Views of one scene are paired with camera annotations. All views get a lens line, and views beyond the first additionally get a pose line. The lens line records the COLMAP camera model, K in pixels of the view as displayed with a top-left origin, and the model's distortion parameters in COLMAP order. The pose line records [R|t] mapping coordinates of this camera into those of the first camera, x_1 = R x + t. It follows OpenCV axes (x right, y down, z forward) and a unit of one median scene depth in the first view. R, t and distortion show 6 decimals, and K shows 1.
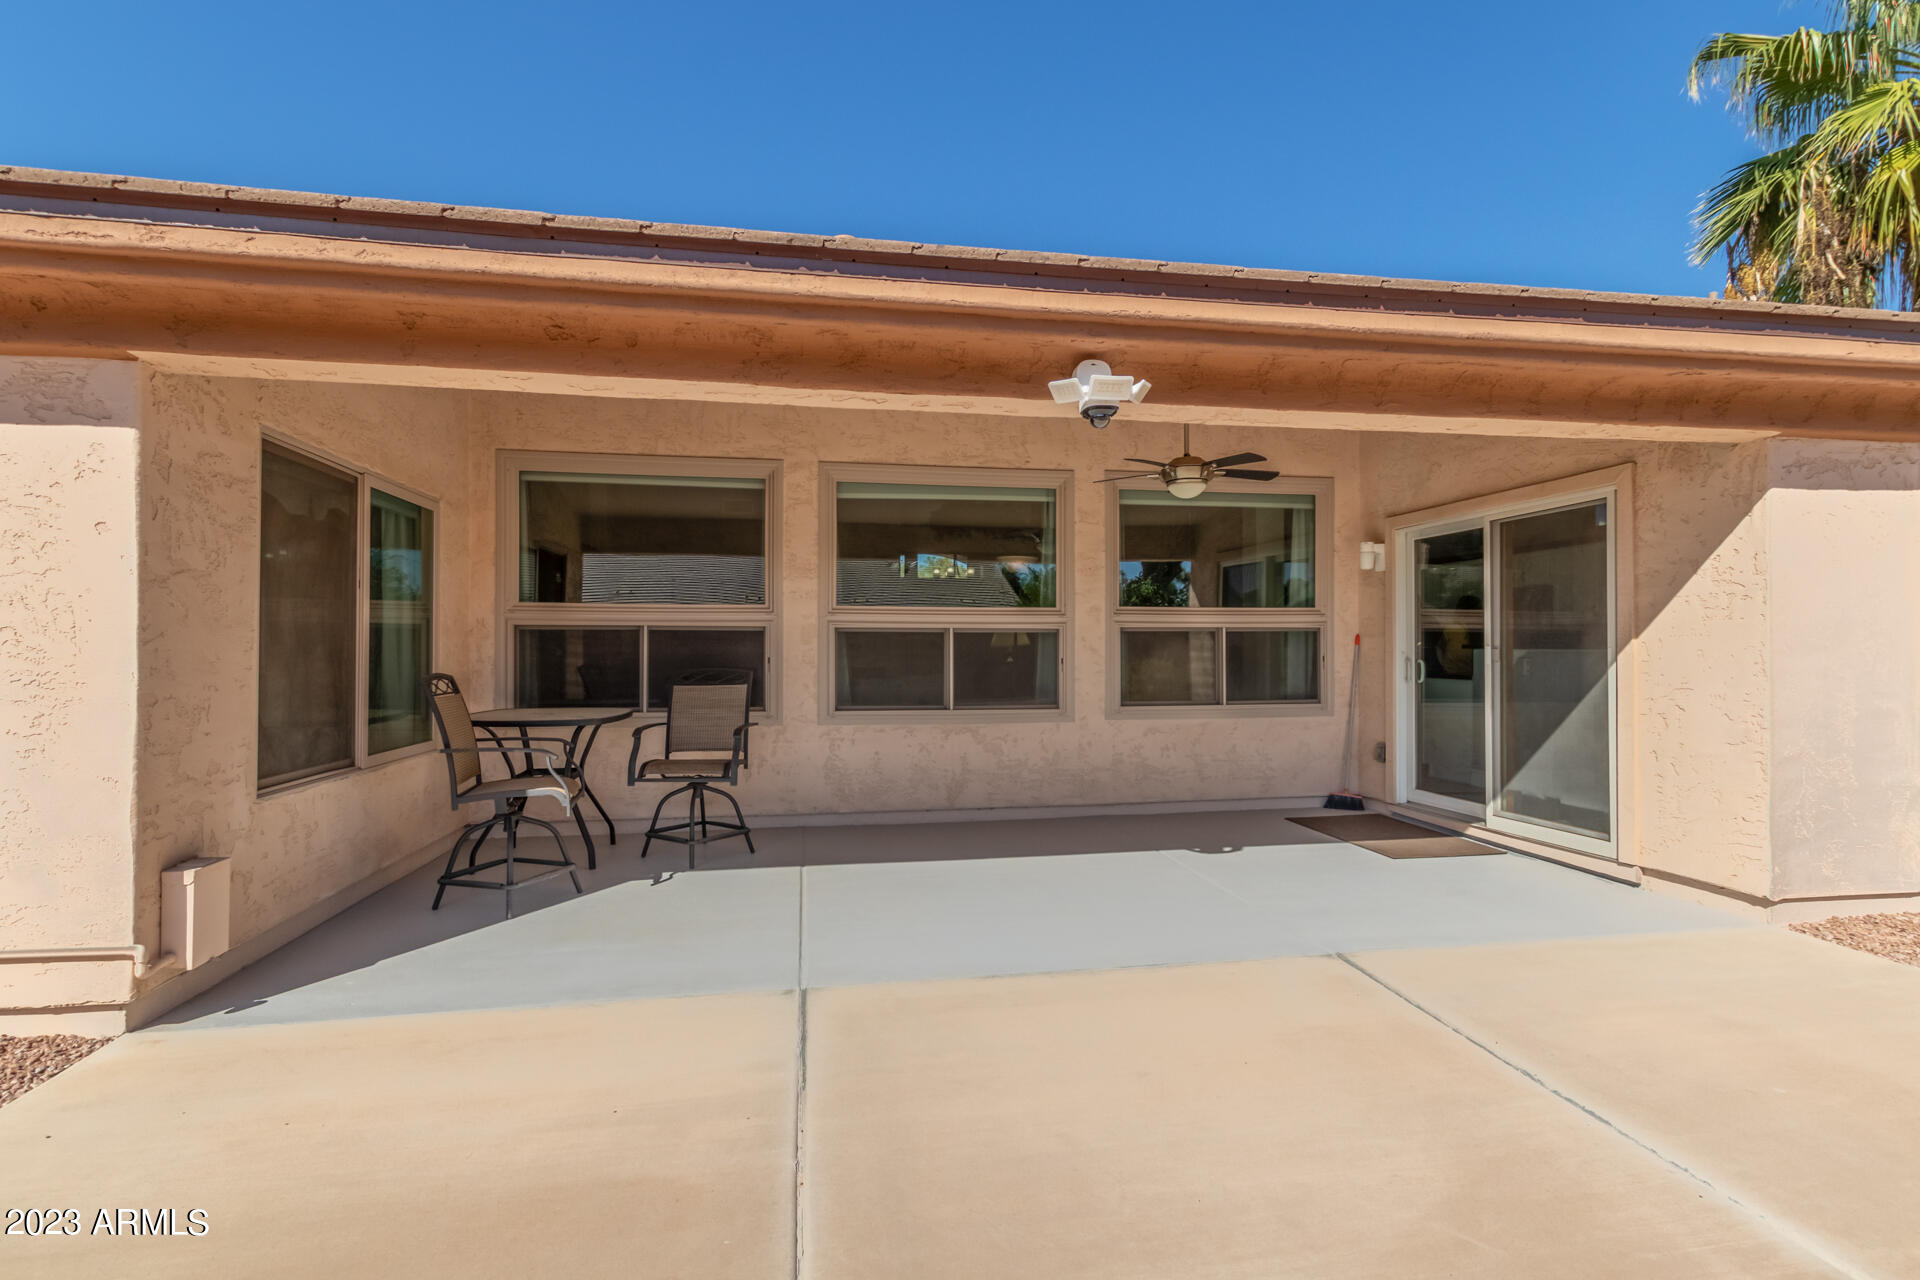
lens RADIAL K [[890.2, 0, 948.8], [0, 890.2, 646.1], [0, 0, 1]] dist [0.000561, 0.000163]
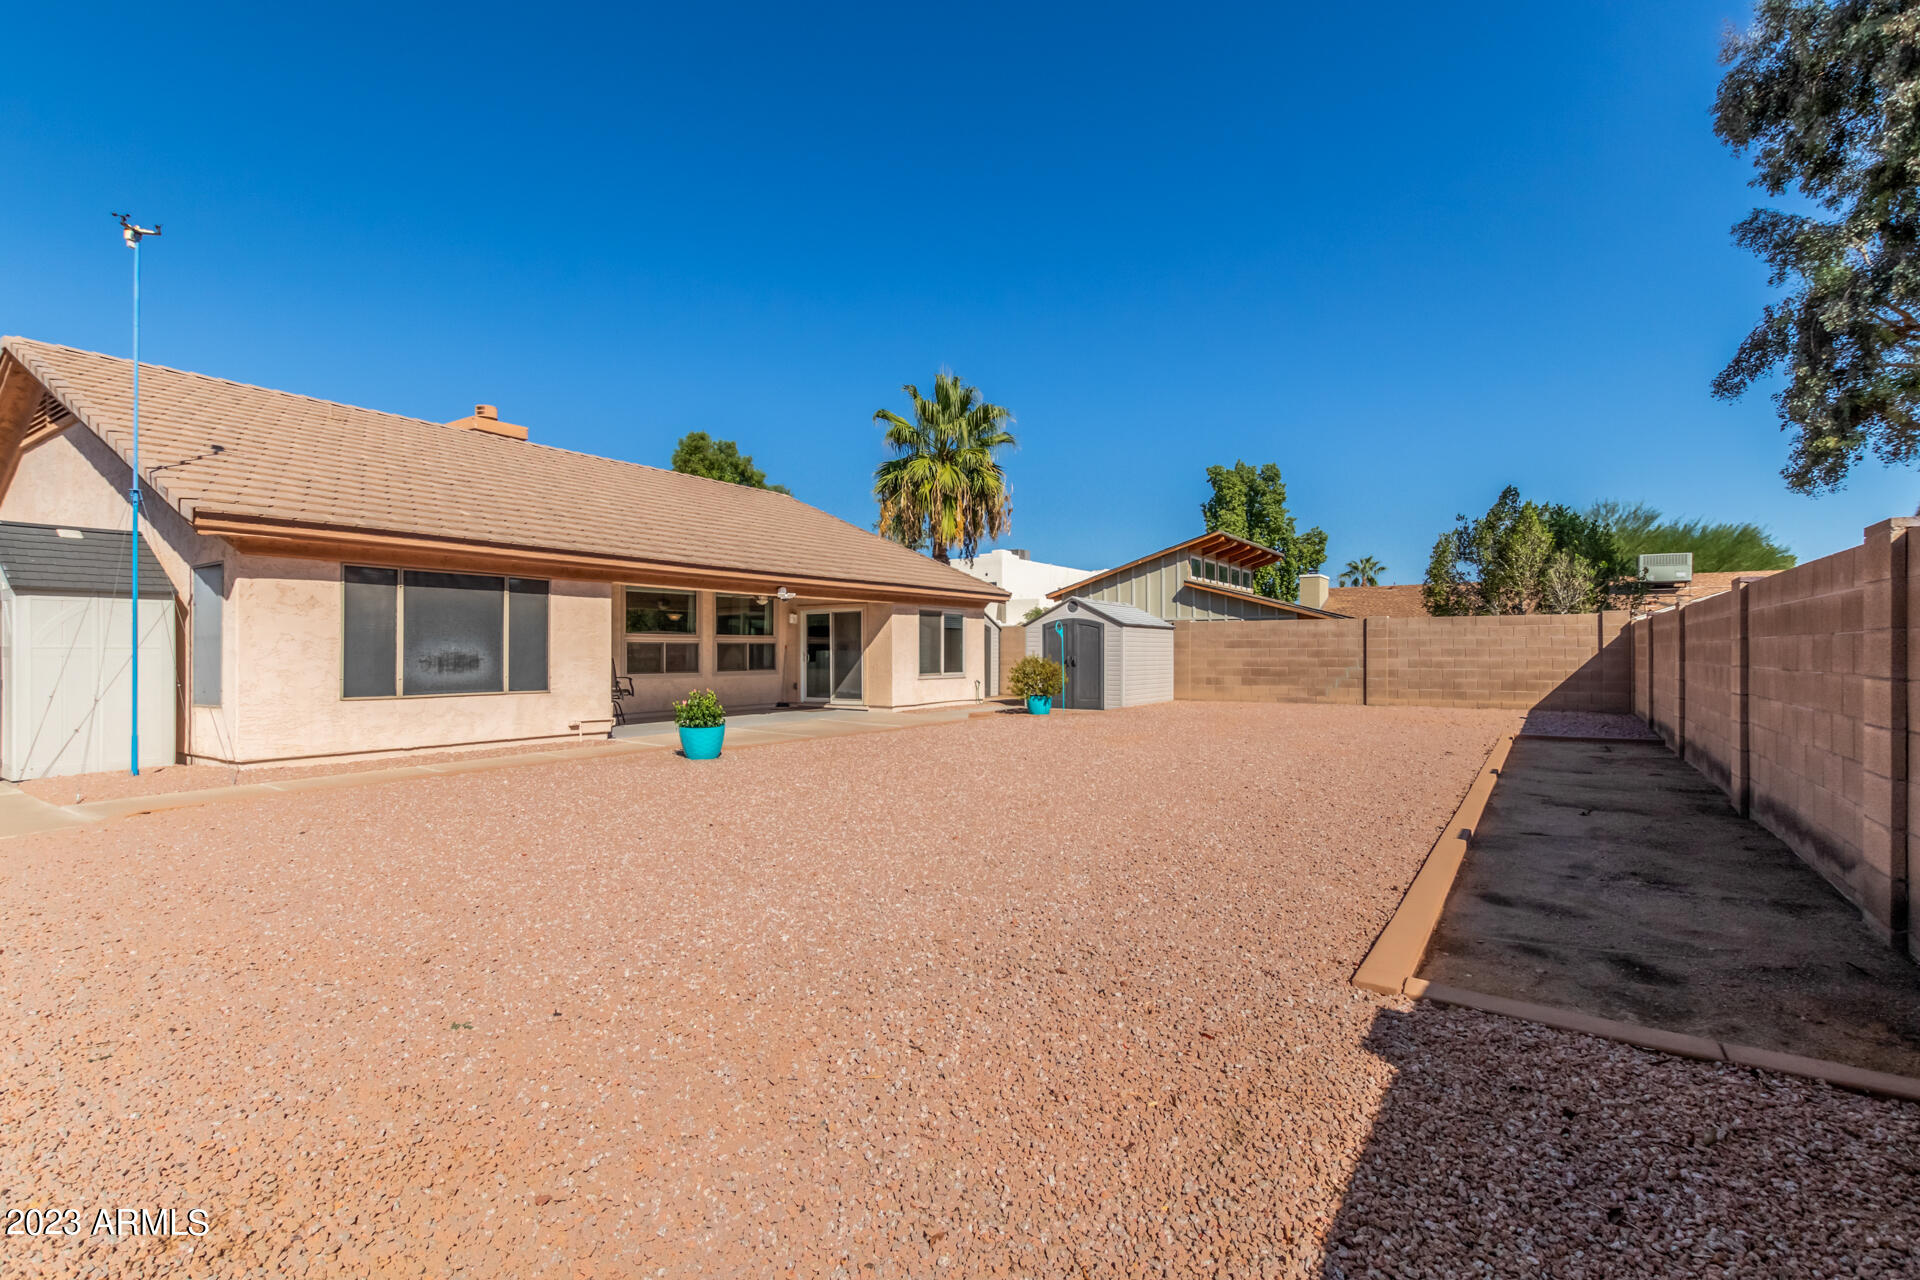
lens RADIAL K [[890.2, 0, 950.3], [0, 890.2, 644.3], [0, 0, 1]] dist [0.000561, 0.000163]
pose [[0.693963, 0.006145, 0.719984, -1.320152], [-0.002888, 0.999979, -0.005751, -0.001388], [-0.720005, 0.001911, 0.693966, -1.455538]]
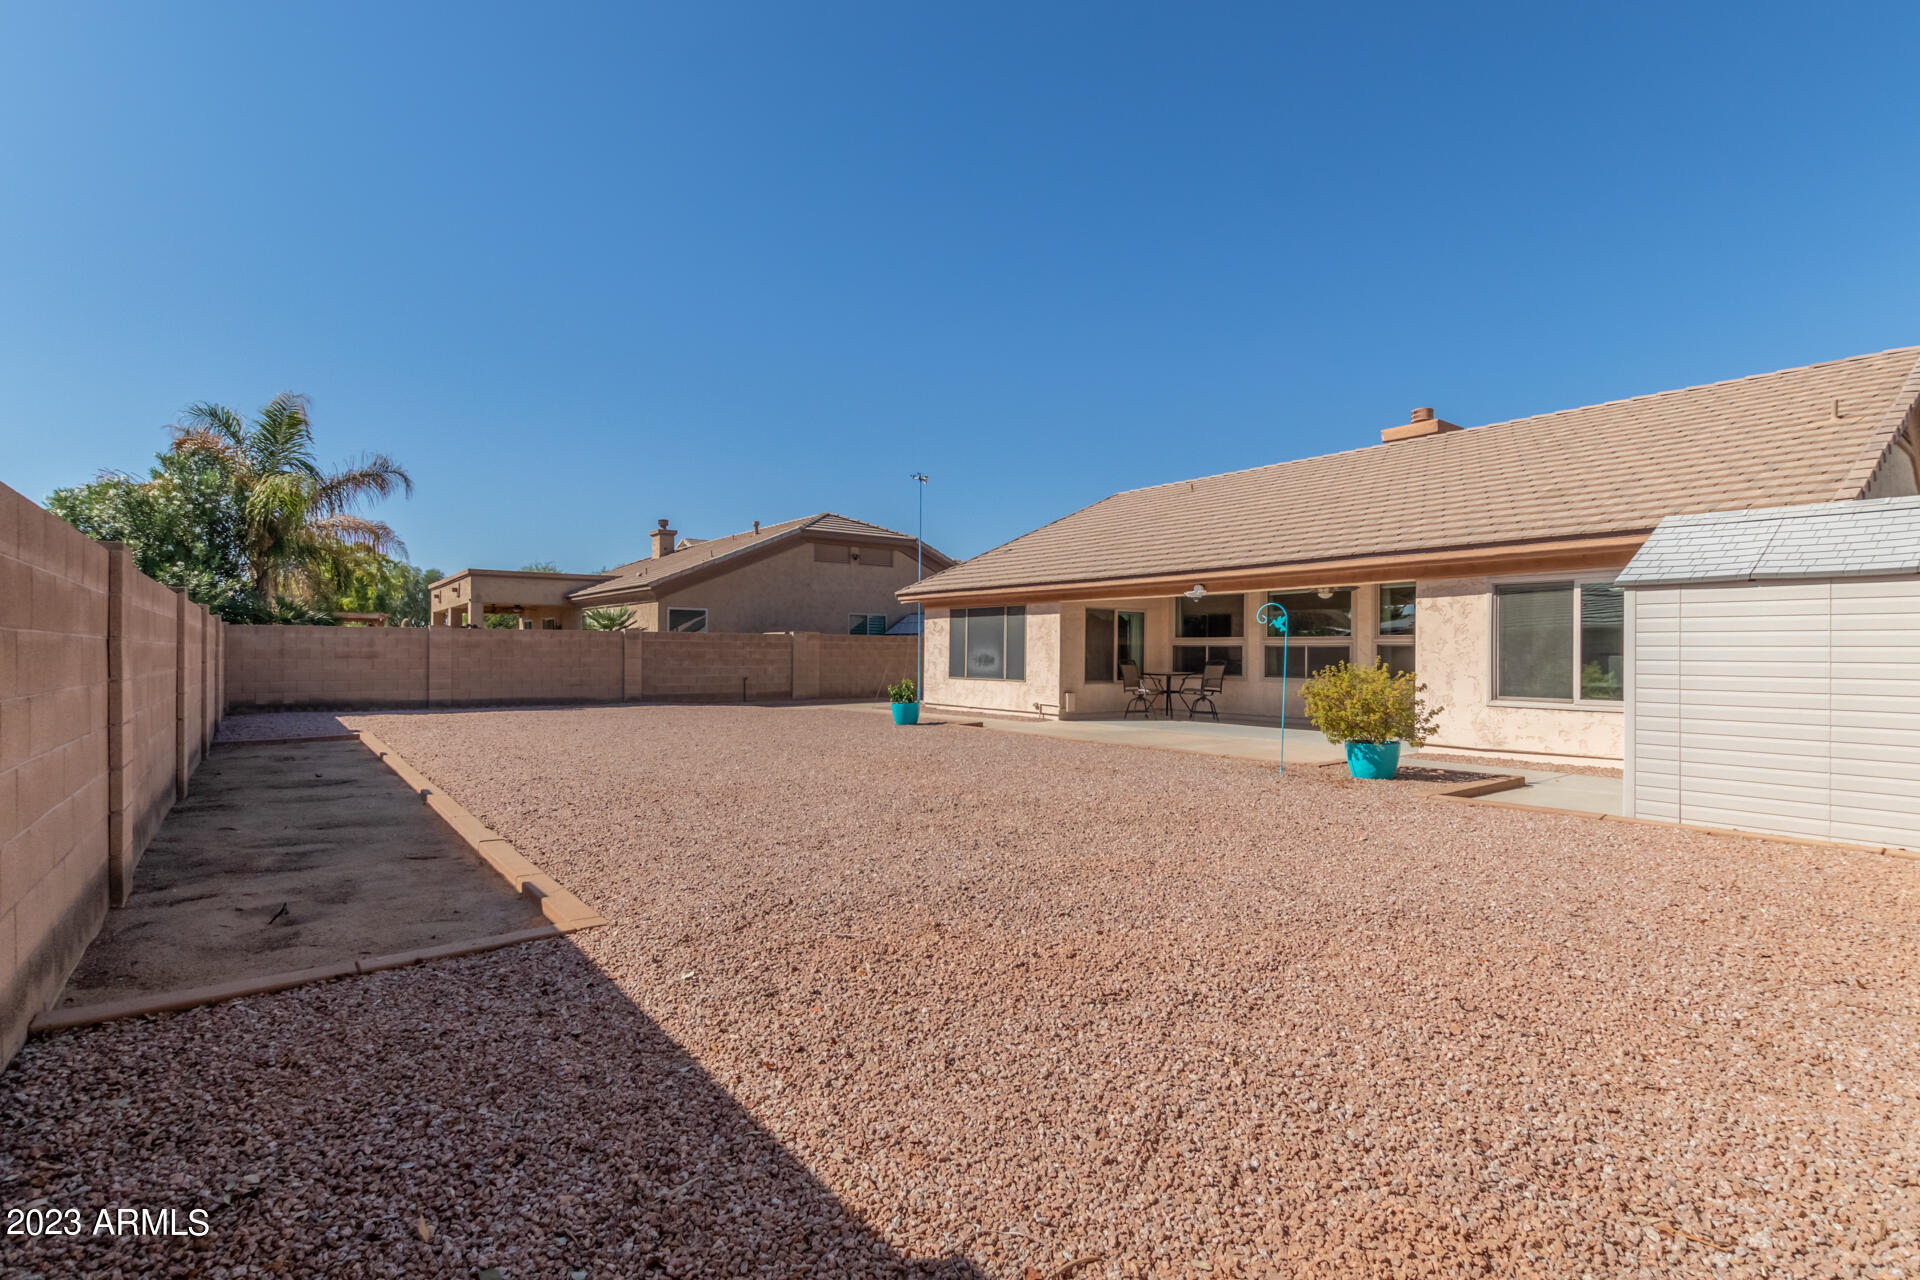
lens RADIAL K [[890.2, 0, 951.2], [0, 890.2, 648.2], [0, 0, 1]] dist [0.000561, 0.000163]
pose [[0.462183, -0.000317, -0.886784, 1.736268], [-0.001634, 0.999998, -0.001209, -0.008380], [0.886783, 0.002008, 0.462182, -1.019666]]
